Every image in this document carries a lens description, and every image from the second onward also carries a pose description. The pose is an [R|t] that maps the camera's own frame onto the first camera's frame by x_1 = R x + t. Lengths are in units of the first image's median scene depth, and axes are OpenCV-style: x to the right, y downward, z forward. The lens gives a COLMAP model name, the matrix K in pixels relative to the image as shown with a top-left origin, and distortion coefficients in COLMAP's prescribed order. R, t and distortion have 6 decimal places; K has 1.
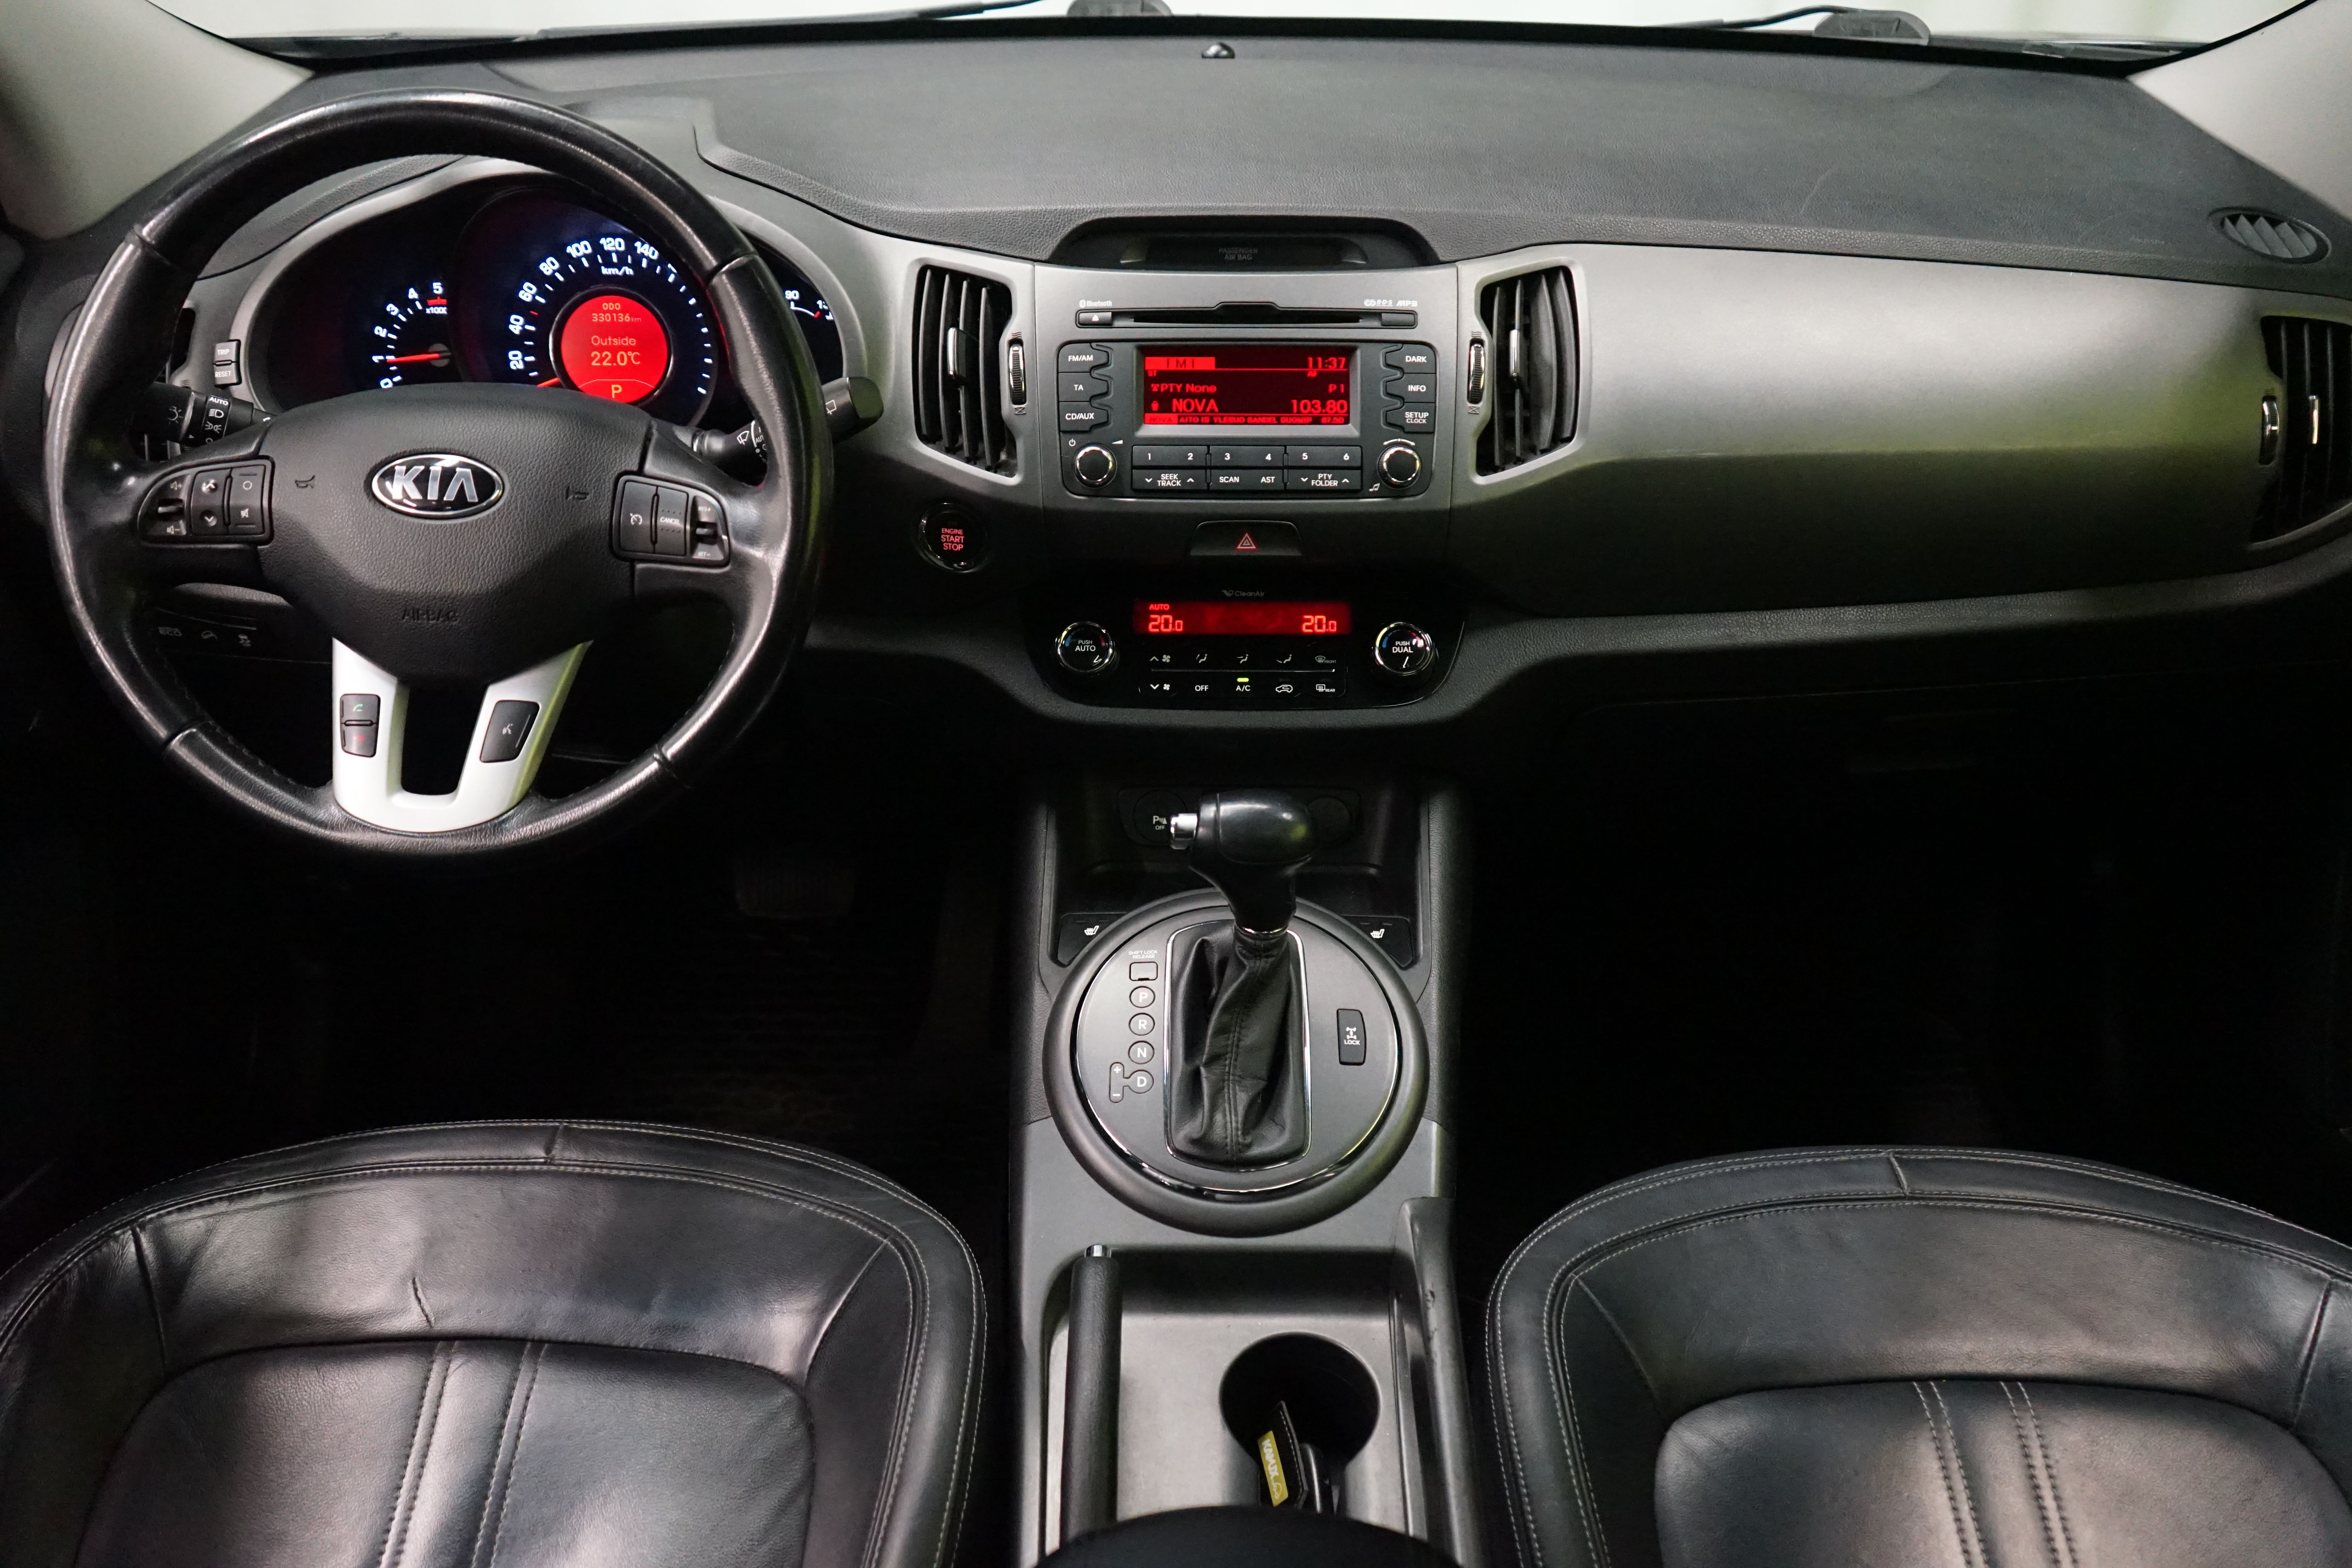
lens RADIAL K [[1890.3, 0, 1176.6], [0, 1890.3, 787.4], [0, 0, 1]] dist [0.005248, -0.000529]
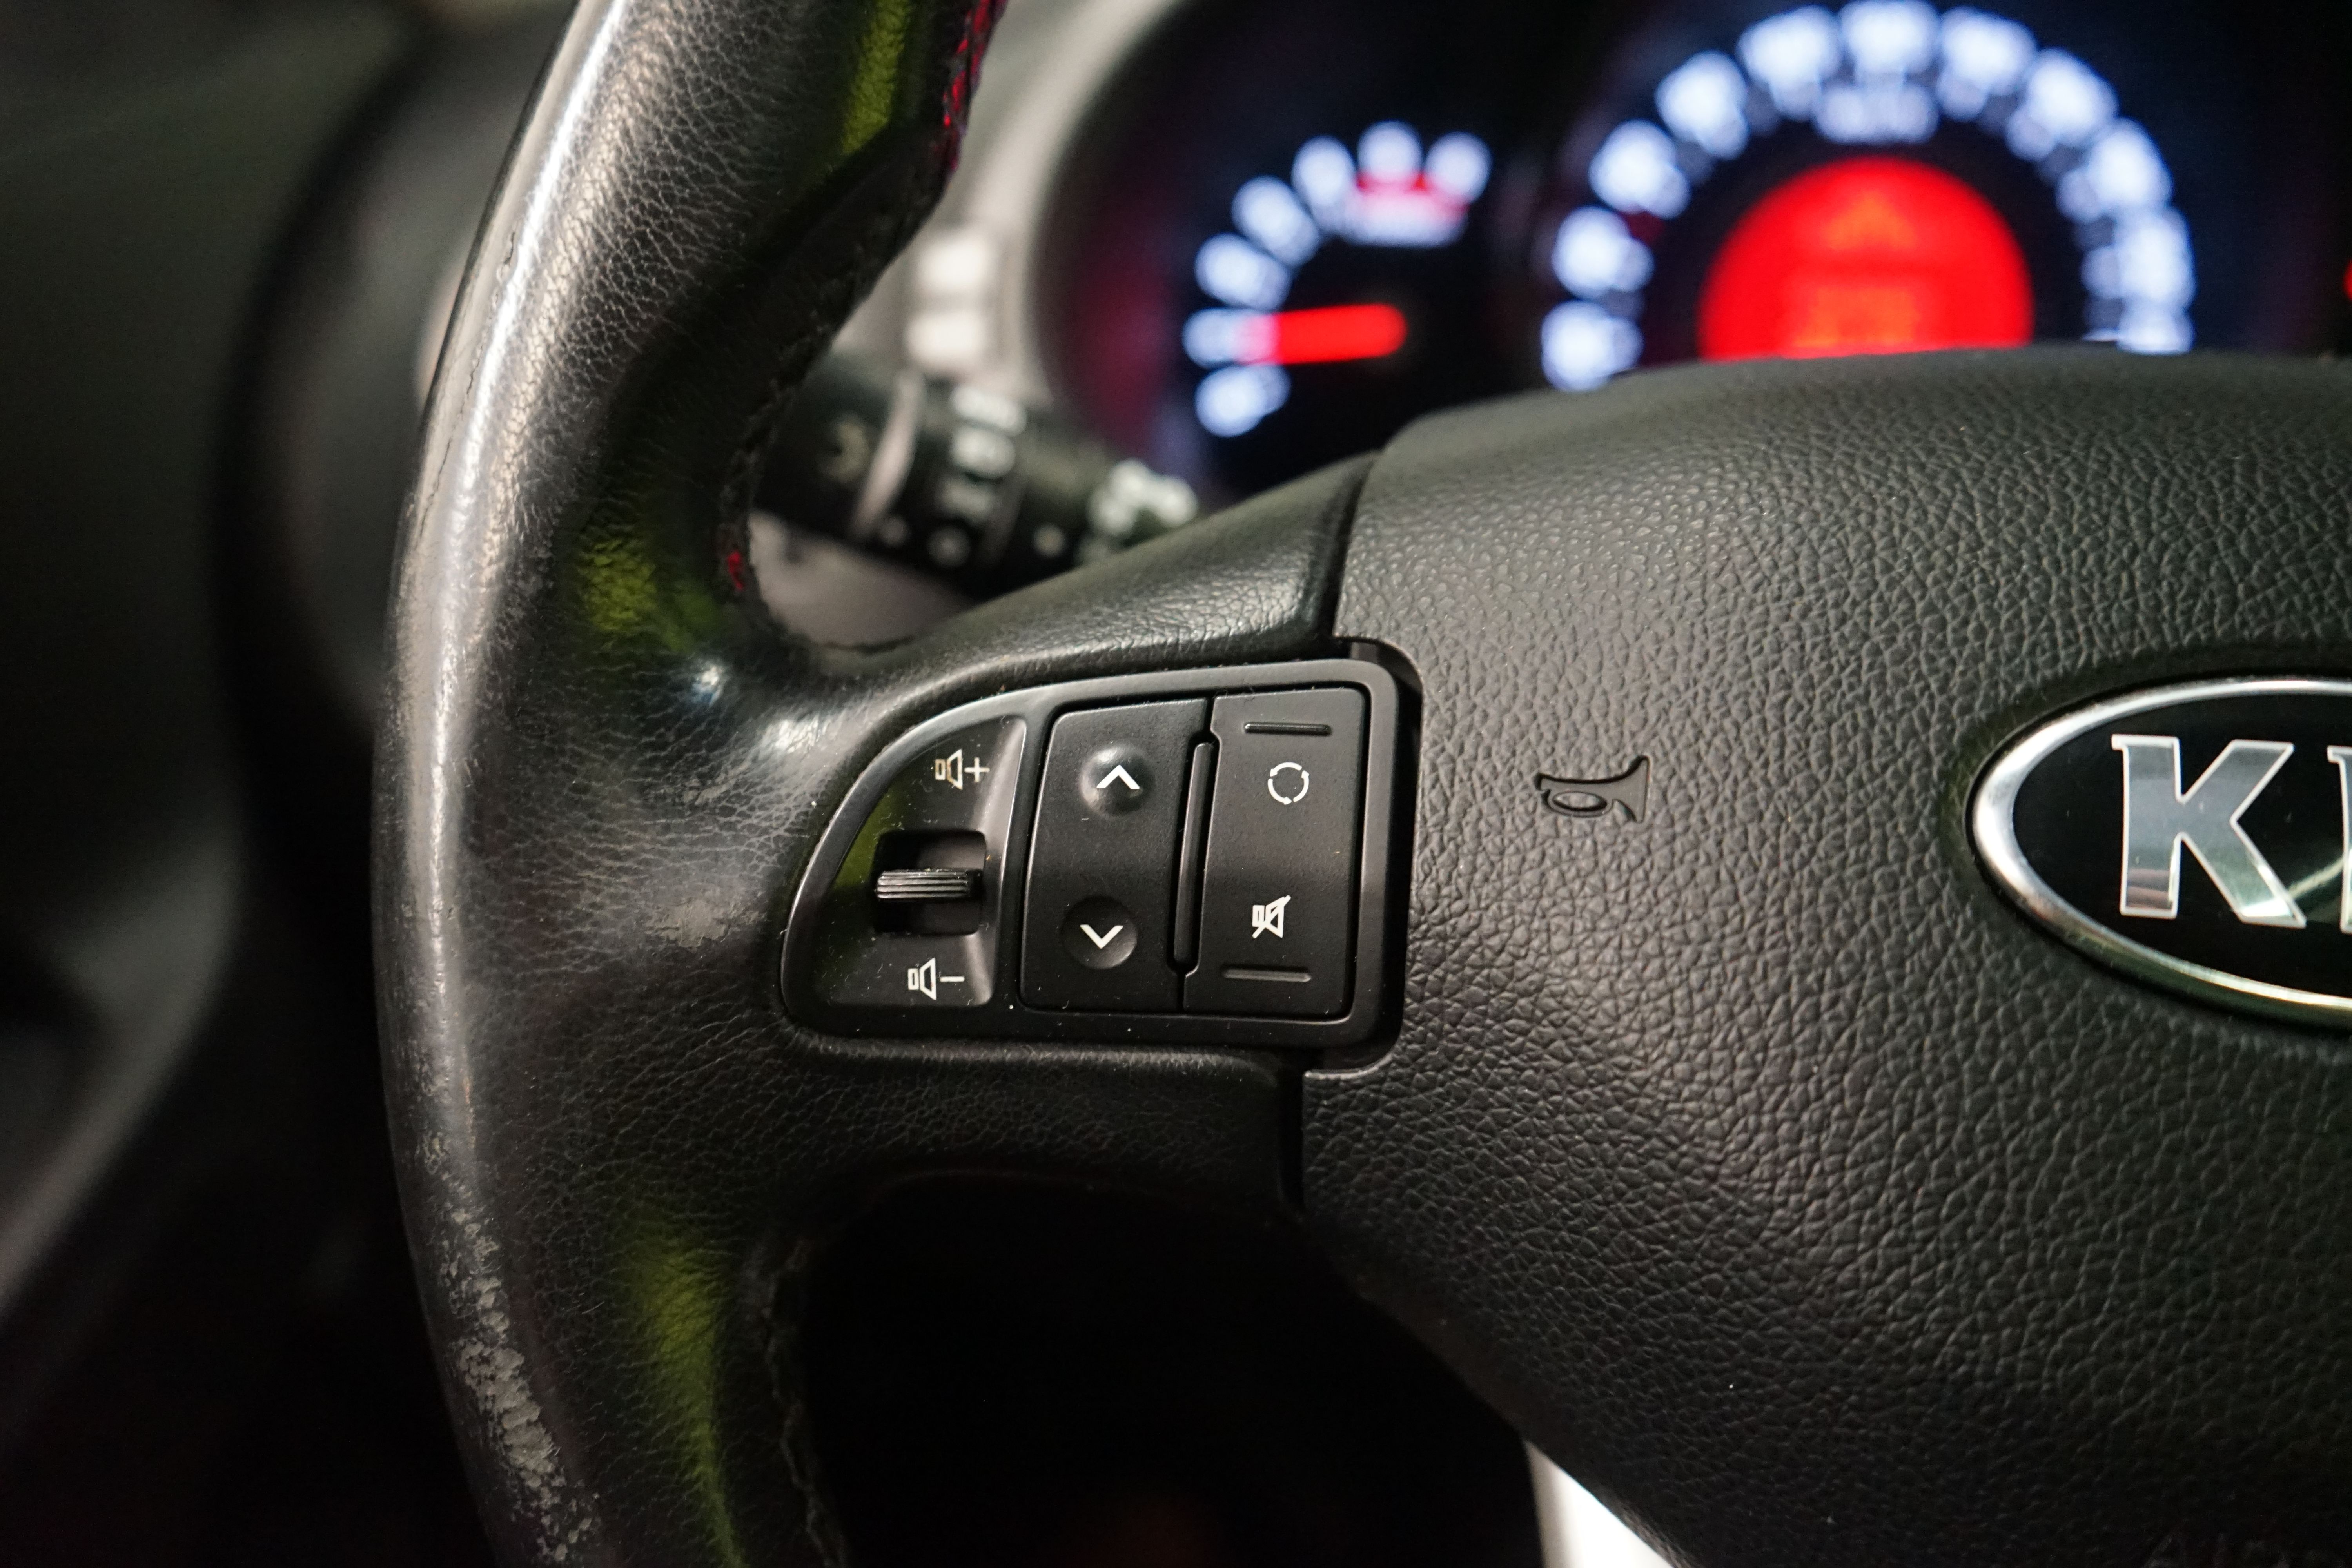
lens RADIAL K [[1890.3, 0, 1175.8], [0, 1890.3, 780.2], [0, 0, 1]] dist [0.005248, -0.000529]
pose [[0.986827, 0.052345, -0.153075, -0.472164], [-0.060338, 0.997021, -0.048041, -0.149159], [0.150104, 0.056644, 0.987046, 0.794767]]
